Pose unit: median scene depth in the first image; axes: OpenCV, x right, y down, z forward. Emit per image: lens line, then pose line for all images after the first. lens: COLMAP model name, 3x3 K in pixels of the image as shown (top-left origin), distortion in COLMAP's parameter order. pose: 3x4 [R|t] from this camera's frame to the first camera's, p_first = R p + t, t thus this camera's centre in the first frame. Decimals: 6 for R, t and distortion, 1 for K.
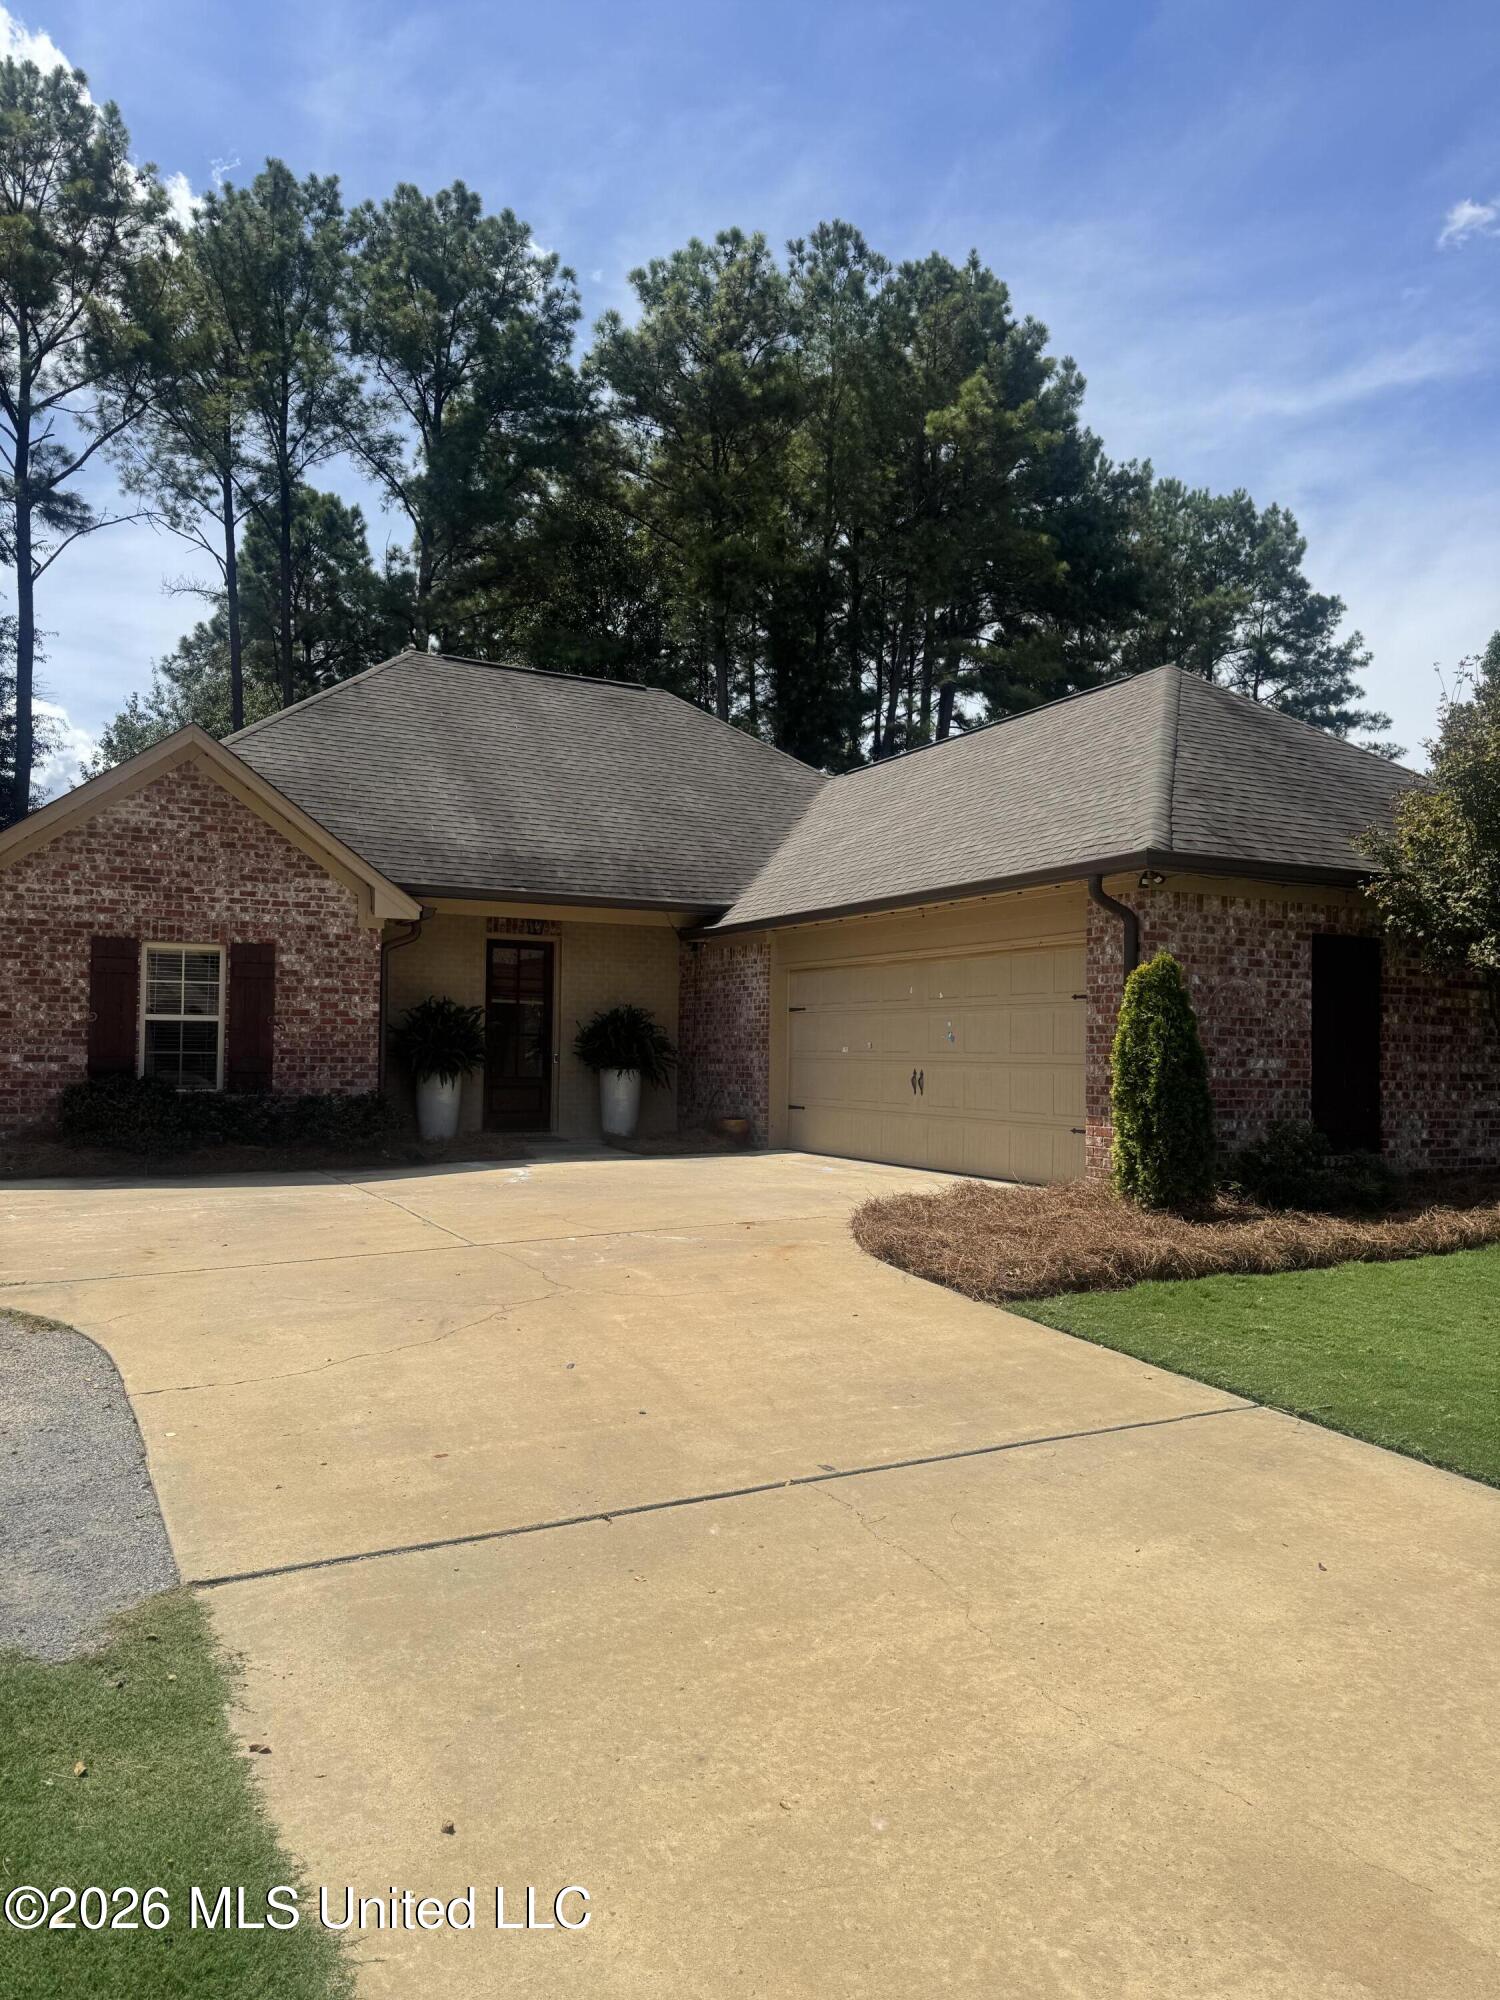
lens RADIAL K [[1404.9, 0, 750.4], [0, 1404.9, 1000.5], [0, 0, 1]] dist [0.007728, -0.000059]
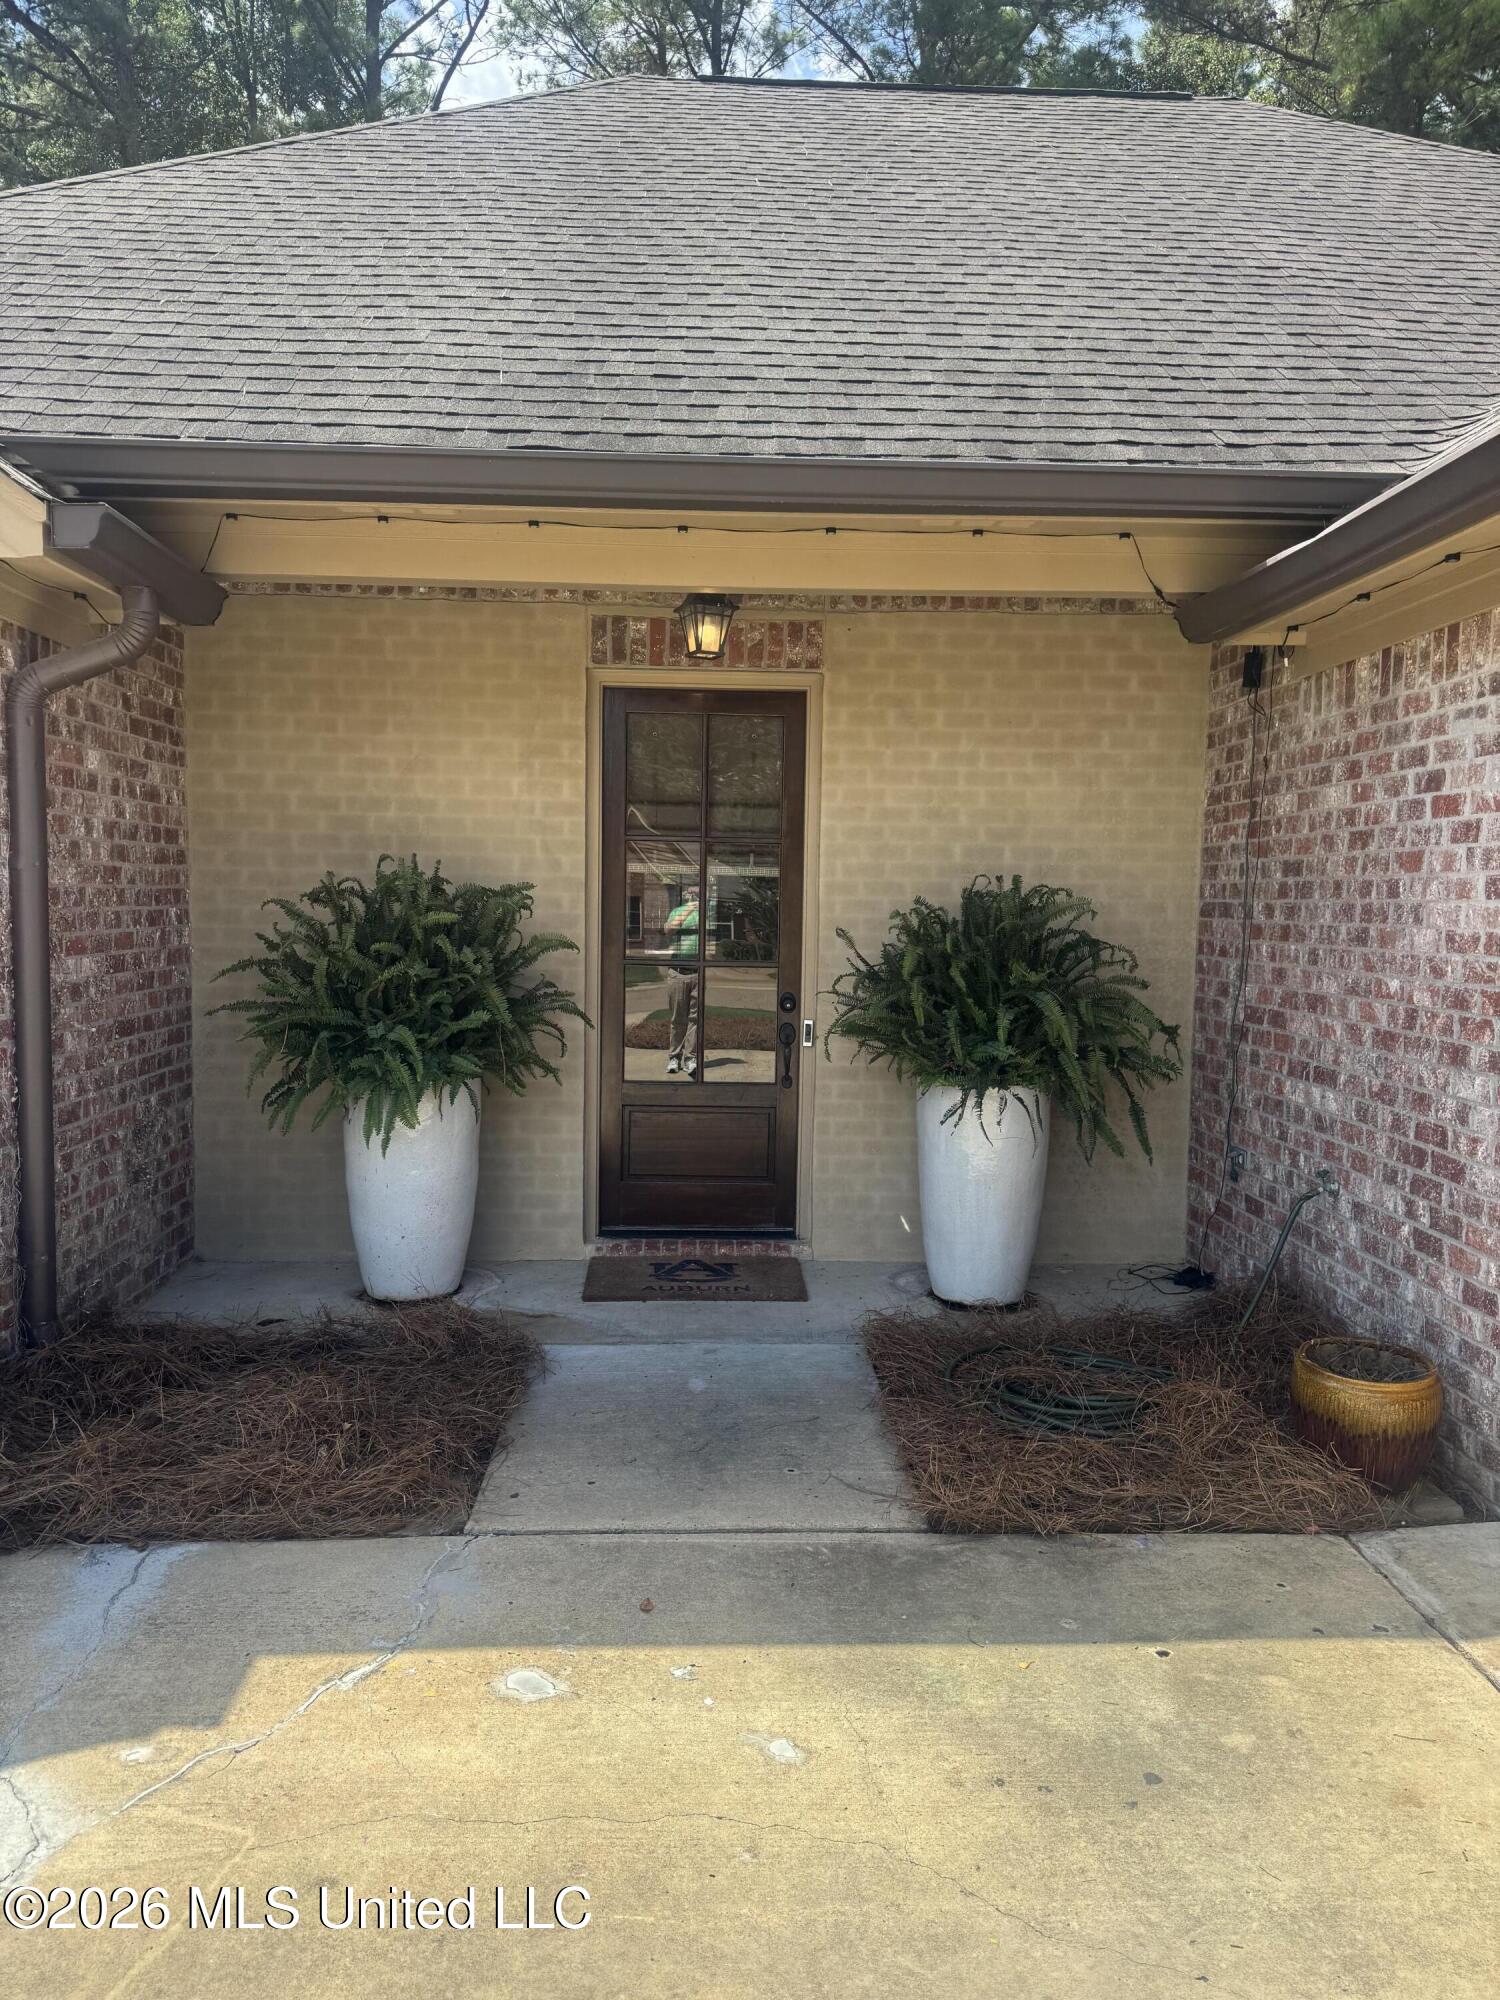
lens RADIAL K [[1404.9, 0, 742.1], [0, 1404.9, 1014.5], [0, 0, 1]] dist [0.007728, -0.000059]
pose [[0.903636, 0.032929, -0.427034, -0.007964], [0.015631, 0.993840, 0.109713, -0.001347], [0.428016, -0.105816, 0.897555, 0.701548]]
